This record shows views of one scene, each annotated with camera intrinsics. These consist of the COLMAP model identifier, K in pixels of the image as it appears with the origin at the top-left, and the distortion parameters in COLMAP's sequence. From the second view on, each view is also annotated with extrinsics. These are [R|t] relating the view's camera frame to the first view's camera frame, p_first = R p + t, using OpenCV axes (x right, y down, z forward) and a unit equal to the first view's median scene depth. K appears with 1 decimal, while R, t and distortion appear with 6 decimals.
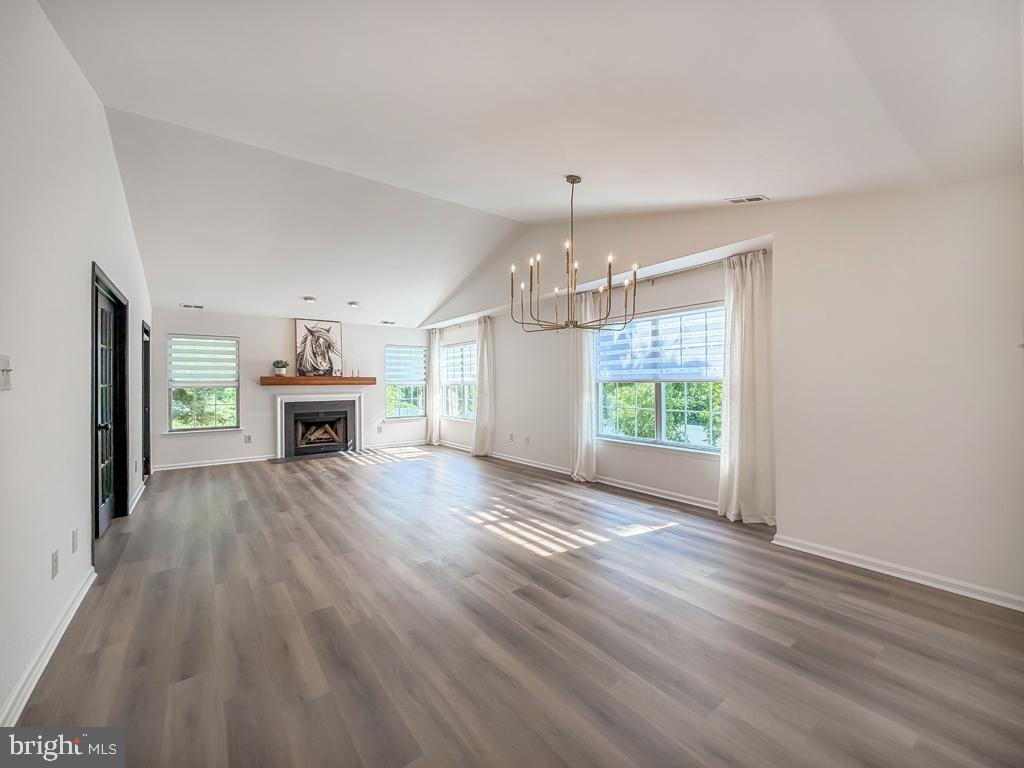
lens RADIAL K [[416.6, 0, 509.7], [0, 416.6, 379.4], [0, 0, 1]] dist [-0.002150, 0.000878]
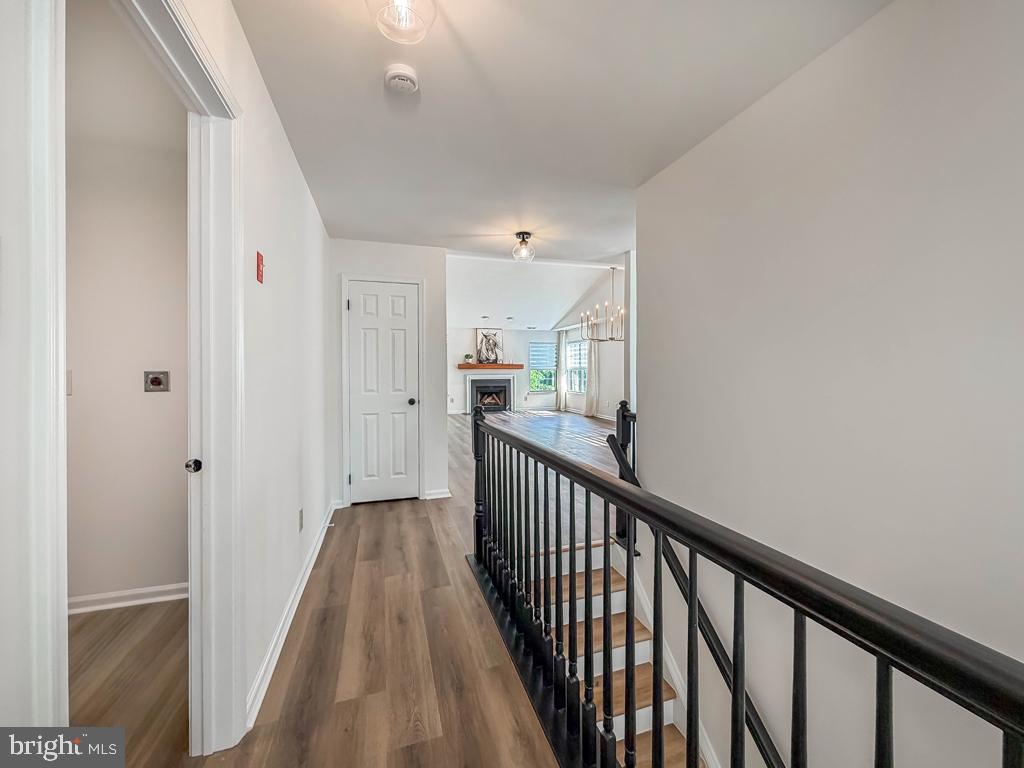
lens RADIAL K [[416.6, 0, 514.2], [0, 416.6, 381.2], [0, 0, 1]] dist [-0.002150, 0.000878]
pose [[0.946400, 0.014908, -0.322654, 0.150389], [-0.001239, 0.999094, 0.042529, -0.008195], [0.322996, -0.039850, 0.945561, -0.490114]]
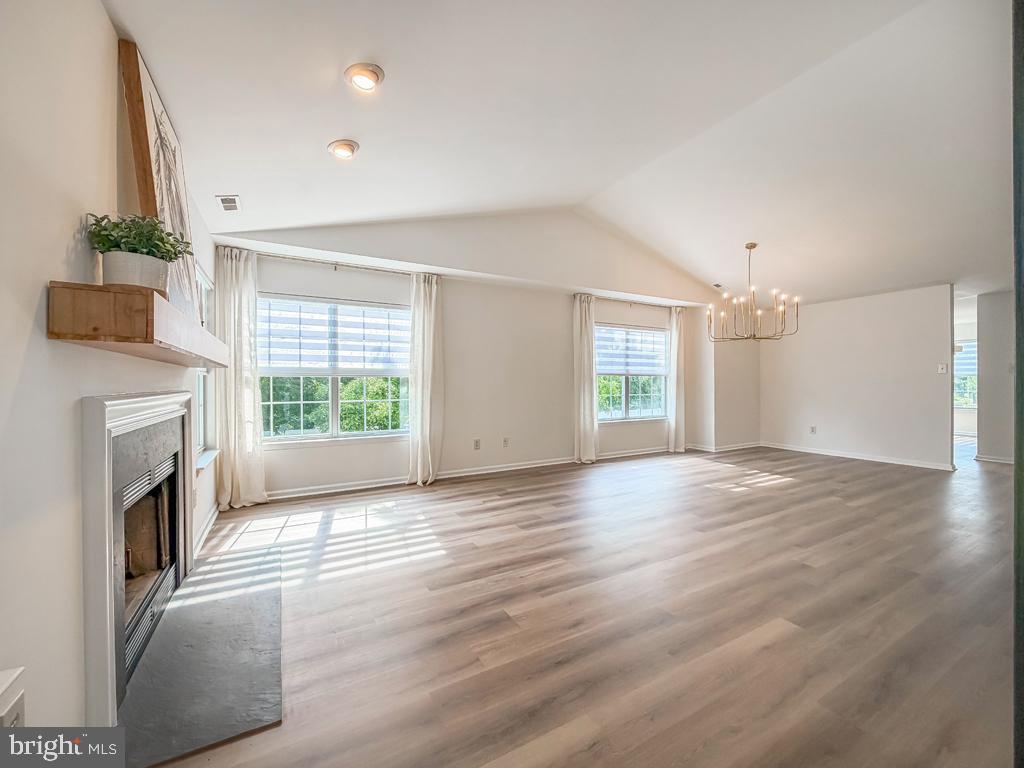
lens RADIAL K [[416.6, 0, 503.1], [0, 416.6, 384.5], [0, 0, 1]] dist [-0.002150, 0.000878]
pose [[0.125083, 0.002053, 0.992144, -0.678947], [-0.009287, 0.999956, -0.000899, 0.025896], [-0.992103, -0.009101, 0.125097, 0.761382]]
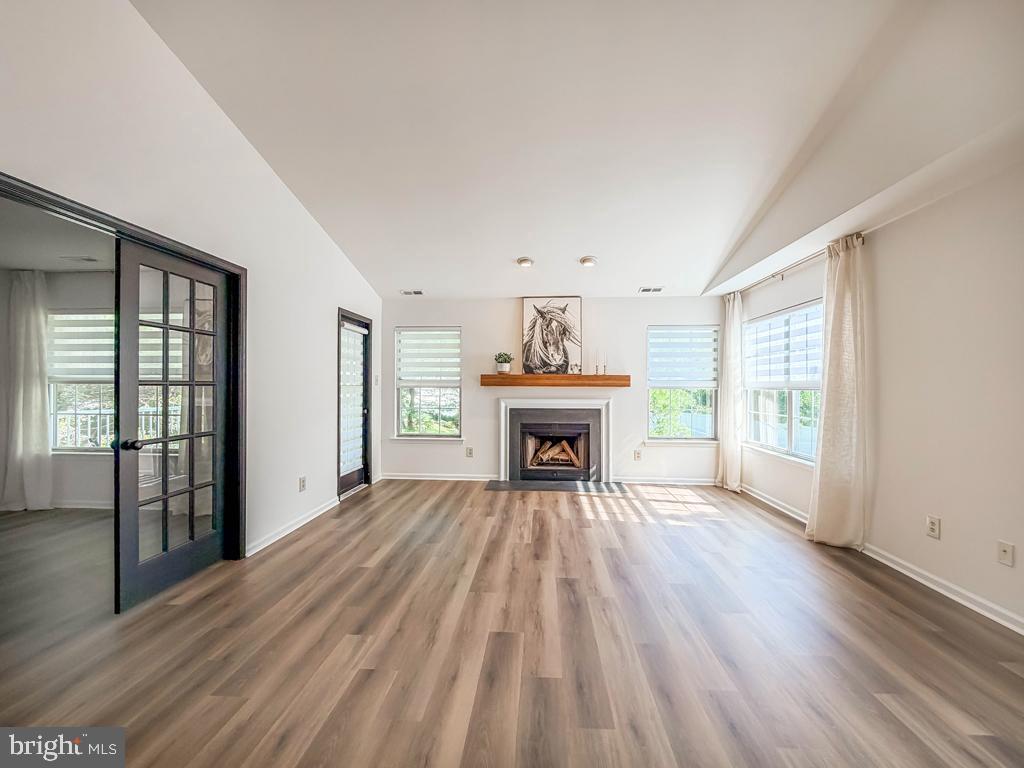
lens RADIAL K [[416.6, 0, 511.4], [0, 416.6, 385.0], [0, 0, 1]] dist [-0.002150, 0.000878]
pose [[0.760477, 0.008223, -0.649313, -0.040716], [-0.003410, 0.999957, 0.008669, 0.005477], [0.649356, -0.004378, 0.760472, 0.405848]]
